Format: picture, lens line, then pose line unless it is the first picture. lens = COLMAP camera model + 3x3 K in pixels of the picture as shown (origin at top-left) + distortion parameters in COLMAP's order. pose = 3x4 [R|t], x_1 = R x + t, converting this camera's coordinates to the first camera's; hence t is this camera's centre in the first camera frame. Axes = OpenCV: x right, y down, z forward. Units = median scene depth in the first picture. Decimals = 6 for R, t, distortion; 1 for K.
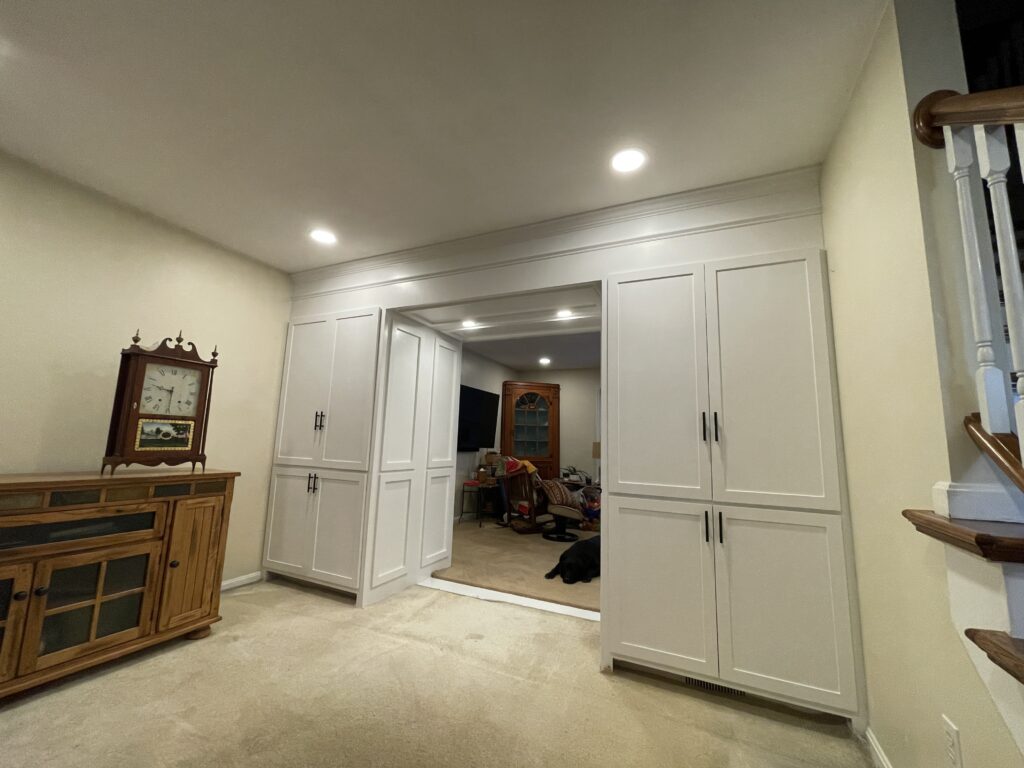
lens RADIAL K [[417.2, 0, 512.0], [0, 417.2, 384.0], [0, 0, 1]] dist [-0.003422, -0.000234]
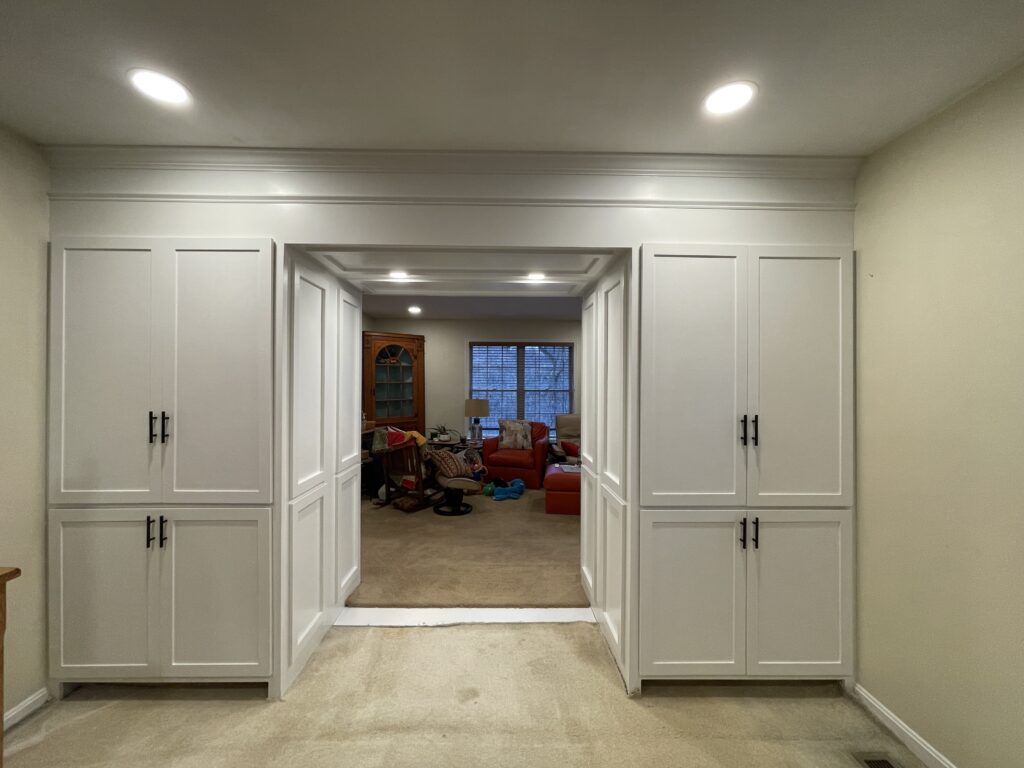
lens RADIAL K [[413.7, 0, 512.0], [0, 413.7, 384.0], [0, 0, 1]] dist [-0.001861, 0.000977]
pose [[0.898448, -0.027761, 0.438201, -0.267379], [-0.038113, 0.989302, 0.140818, -0.071801], [-0.437422, -0.143219, 0.887778, 0.274115]]
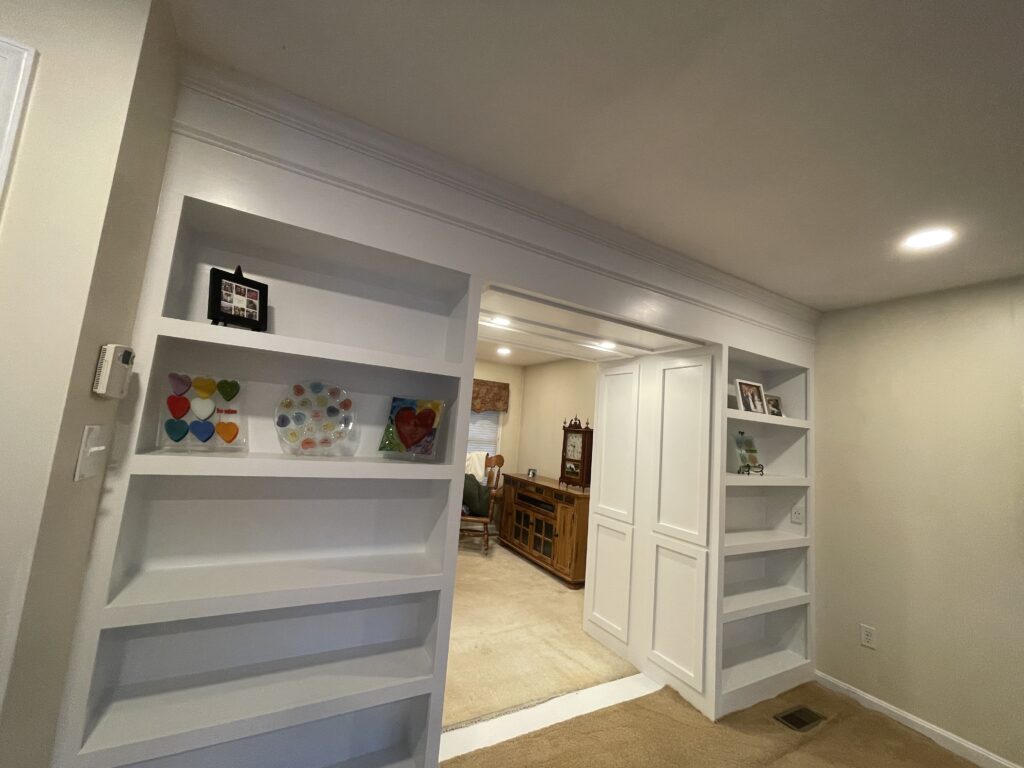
lens RADIAL K [[413.7, 0, 512.0], [0, 413.7, 384.0], [0, 0, 1]] dist [-0.001861, 0.000977]
pose [[0.584843, 0.107395, 0.804006, -0.697316], [-0.175283, 0.984510, -0.004003, -0.044163], [-0.791982, -0.138587, 0.594608, 0.609228]]
